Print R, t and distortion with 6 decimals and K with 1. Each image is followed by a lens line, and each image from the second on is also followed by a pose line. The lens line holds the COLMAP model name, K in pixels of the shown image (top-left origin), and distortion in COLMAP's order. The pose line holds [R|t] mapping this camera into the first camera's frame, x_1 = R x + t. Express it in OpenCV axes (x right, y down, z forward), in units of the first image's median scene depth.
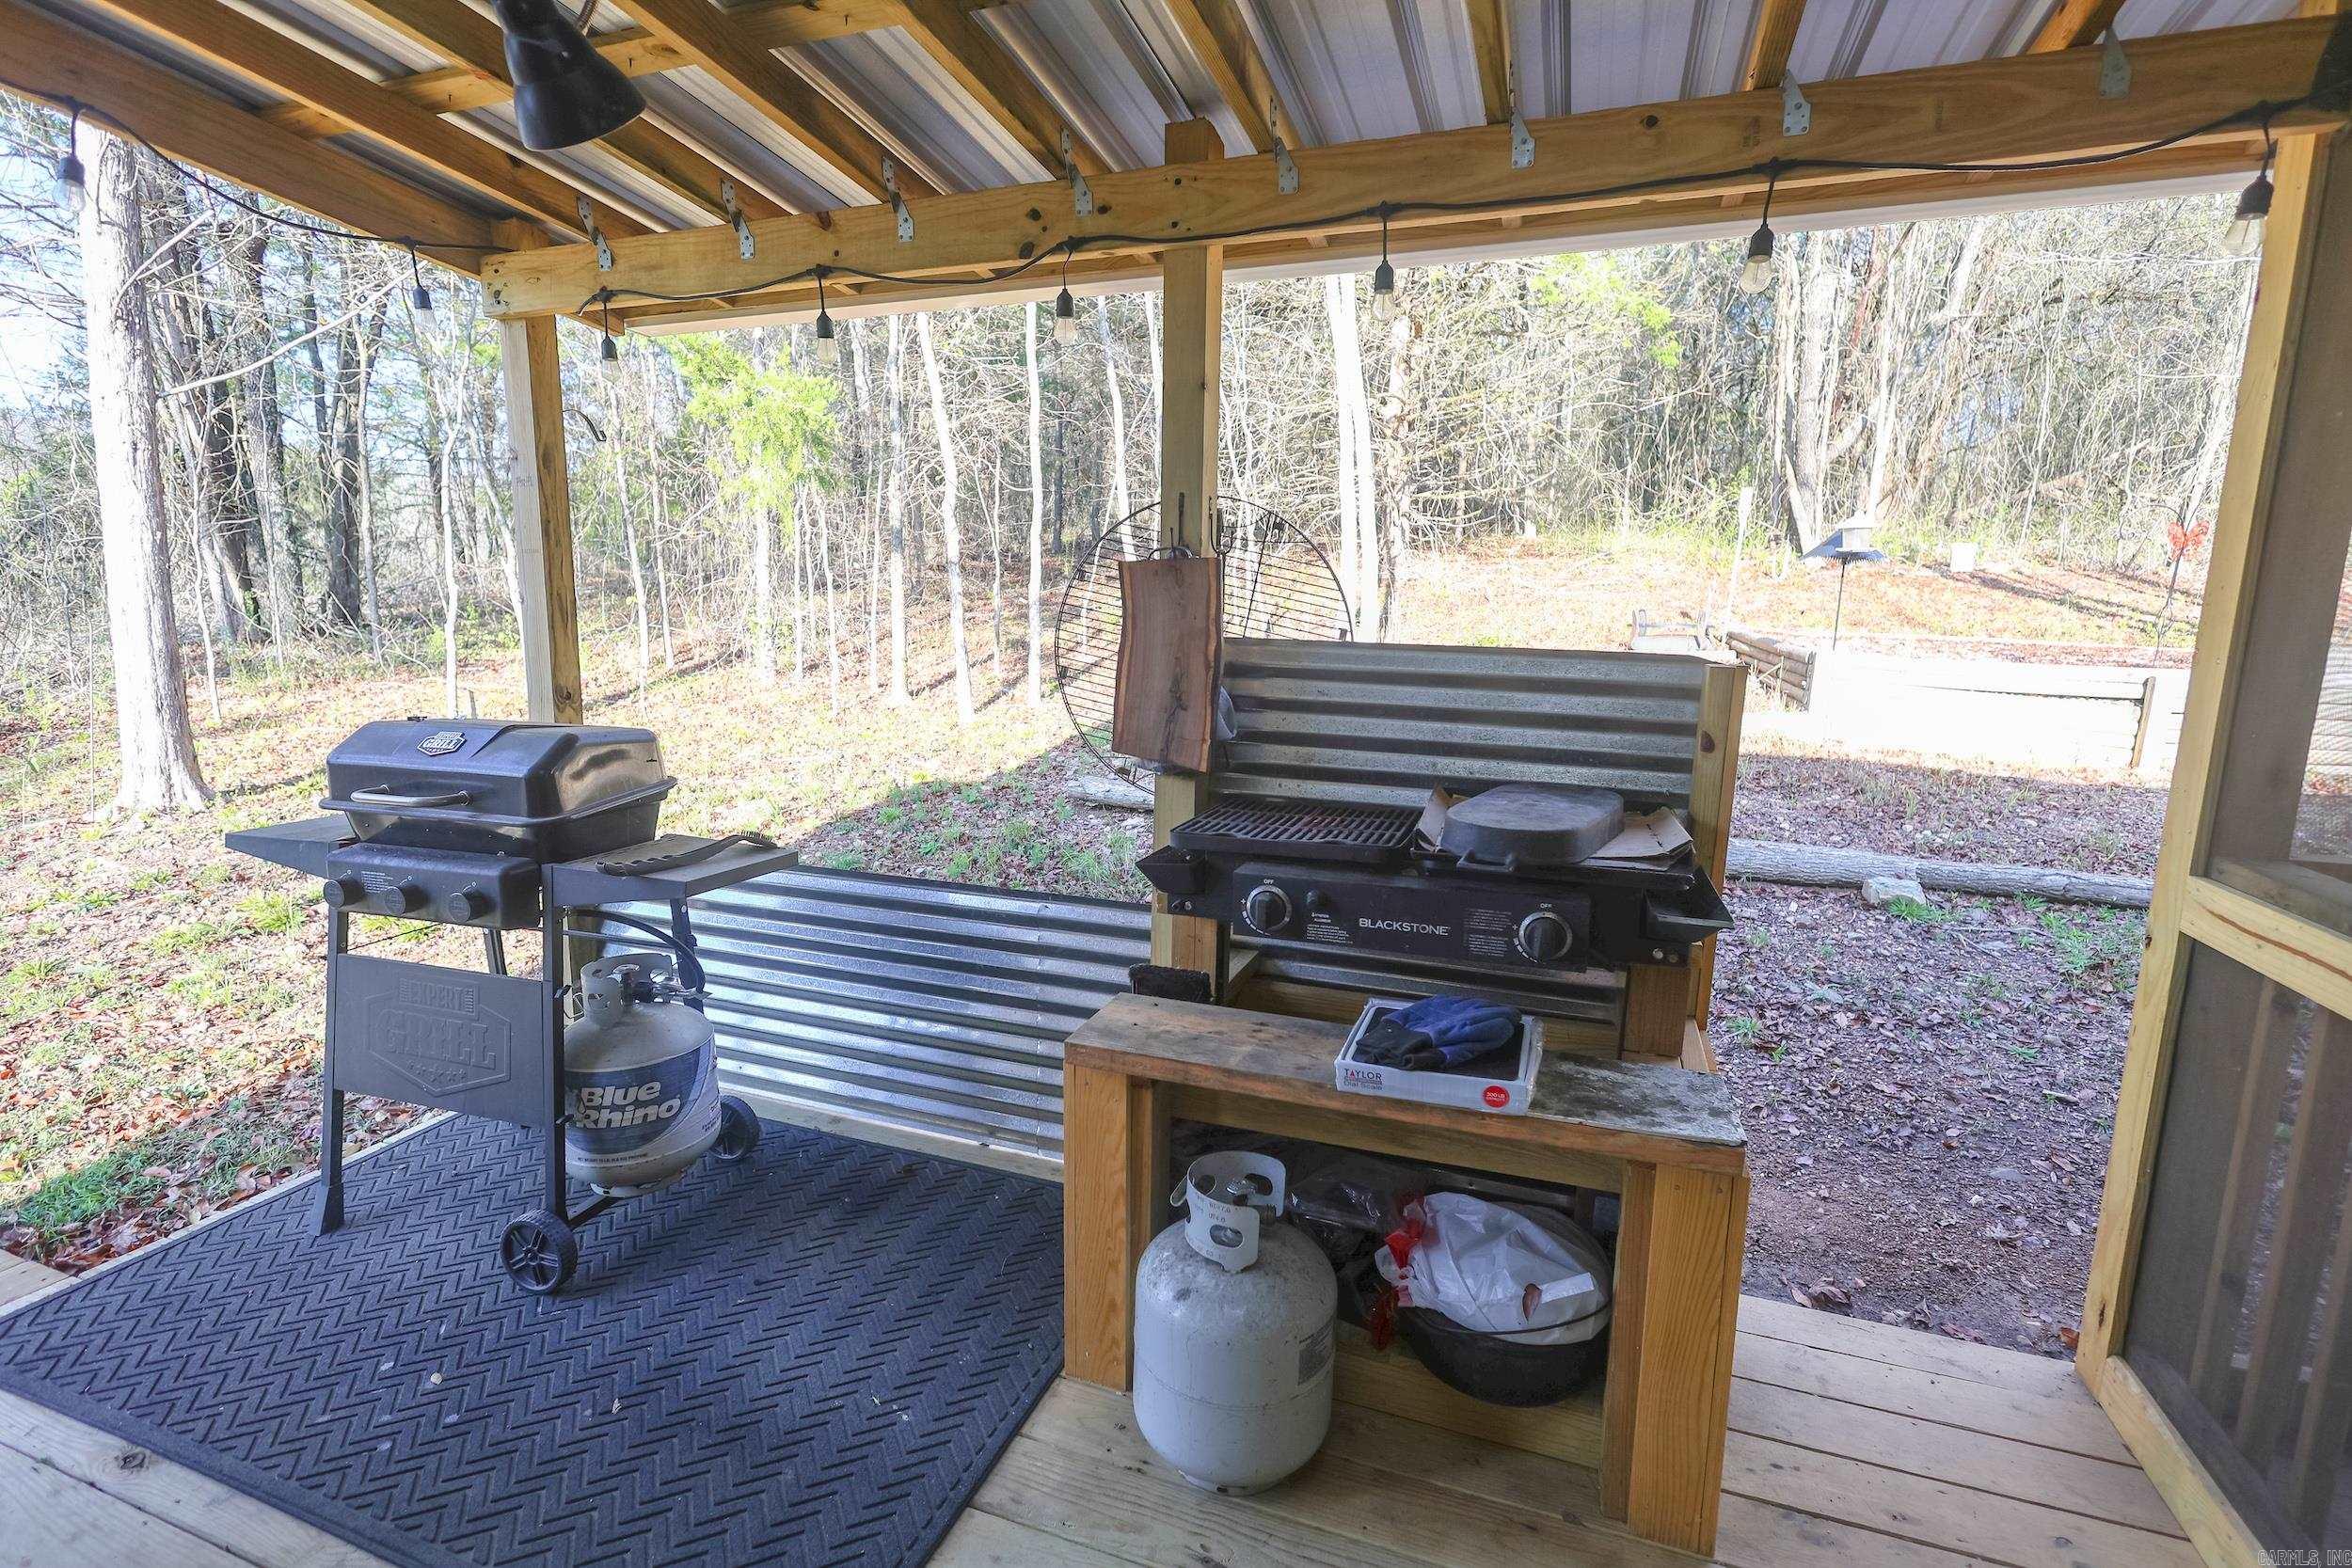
lens RADIAL K [[1085.8, 0, 1176.0], [0, 1085.8, 784.0], [0, 0, 1]] dist [0.001380, 0.000295]
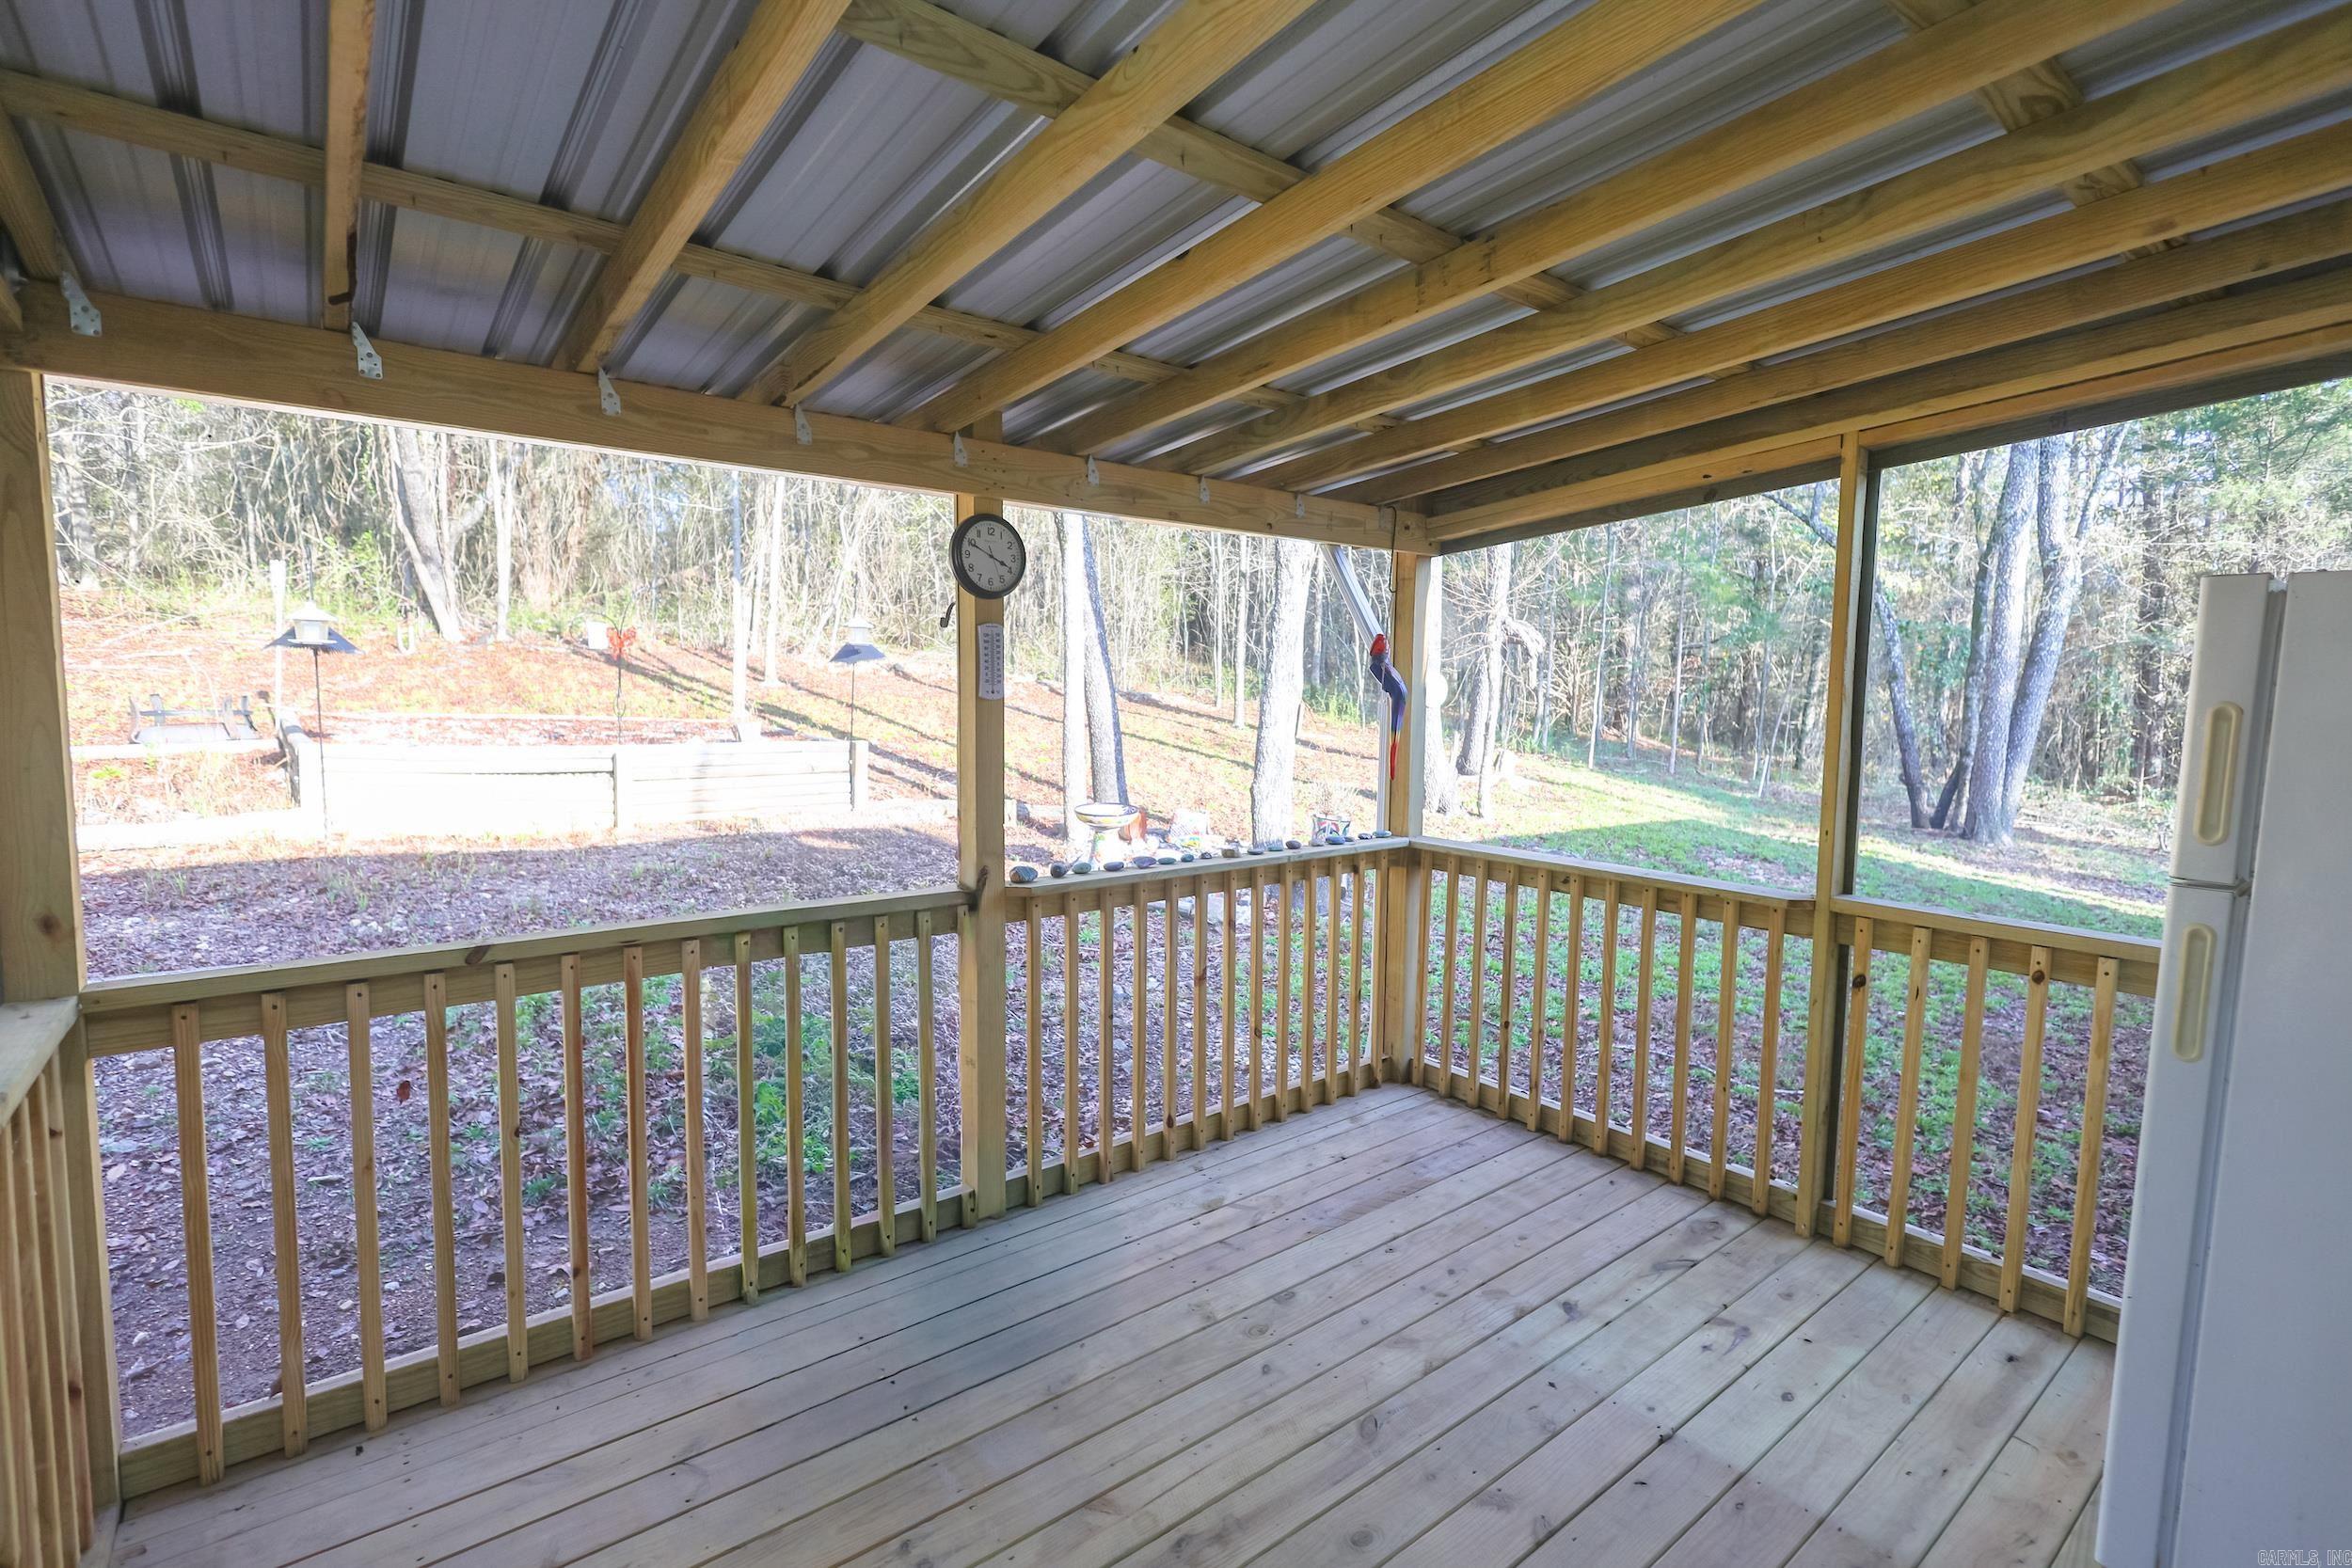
lens RADIAL K [[1085.8, 0, 1176.0], [0, 1085.8, 784.0], [0, 0, 1]] dist [0.001380, 0.000295]
pose [[0.520528, -0.088708, 0.849224, 0.082542], [0.135678, 0.990545, 0.020307, -0.001563], [-0.842996, 0.104651, 0.527642, -0.070309]]
